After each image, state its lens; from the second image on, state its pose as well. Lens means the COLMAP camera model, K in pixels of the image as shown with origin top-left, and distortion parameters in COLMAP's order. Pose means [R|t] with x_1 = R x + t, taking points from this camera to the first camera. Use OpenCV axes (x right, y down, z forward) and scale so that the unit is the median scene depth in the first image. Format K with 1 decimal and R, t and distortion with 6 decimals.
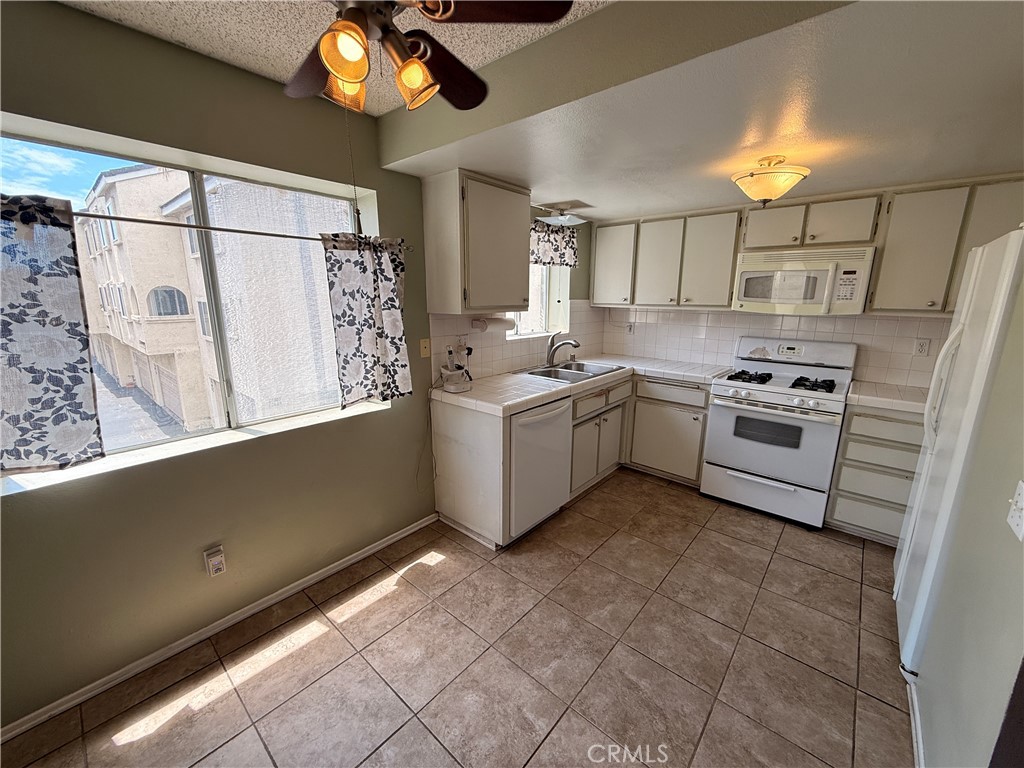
lens RADIAL K [[408.5, 0, 510.0], [0, 408.5, 382.9], [0, 0, 1]] dist [-0.000574, -0.000011]
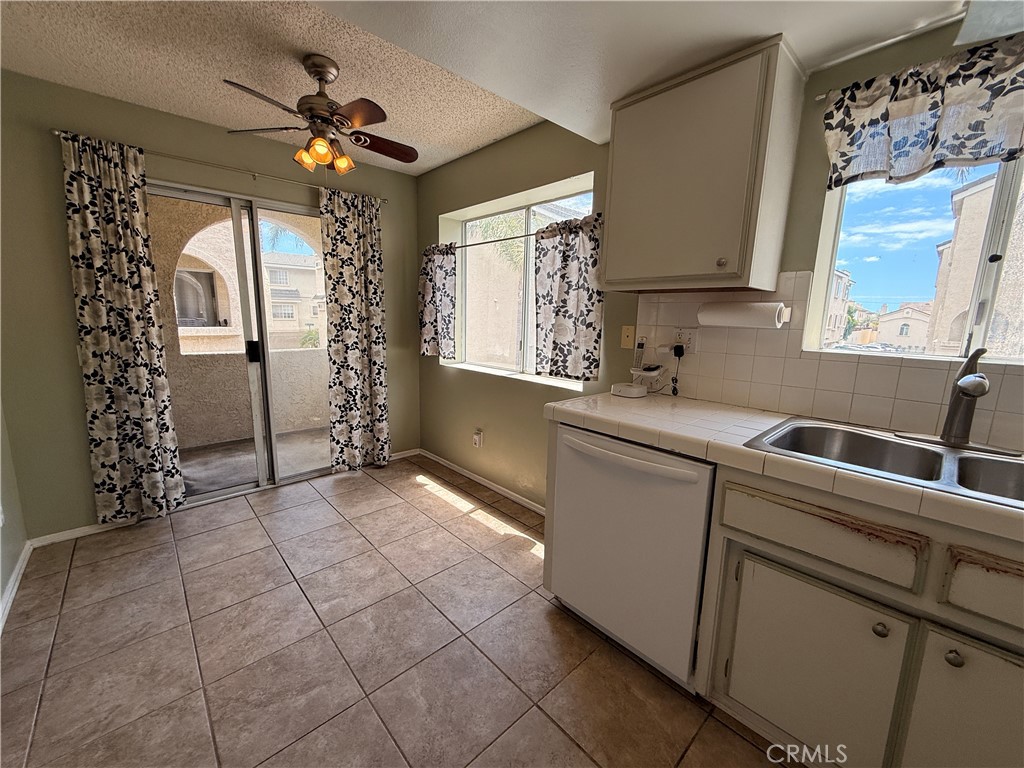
lens RADIAL K [[408.5, 0, 510.0], [0, 408.5, 382.9], [0, 0, 1]] dist [-0.000574, -0.000011]
pose [[-0.109615, 0.158784, -0.981210, 0.910991], [-0.229320, 0.956487, 0.180402, -0.128386], [0.967159, 0.244786, -0.068433, 1.194323]]
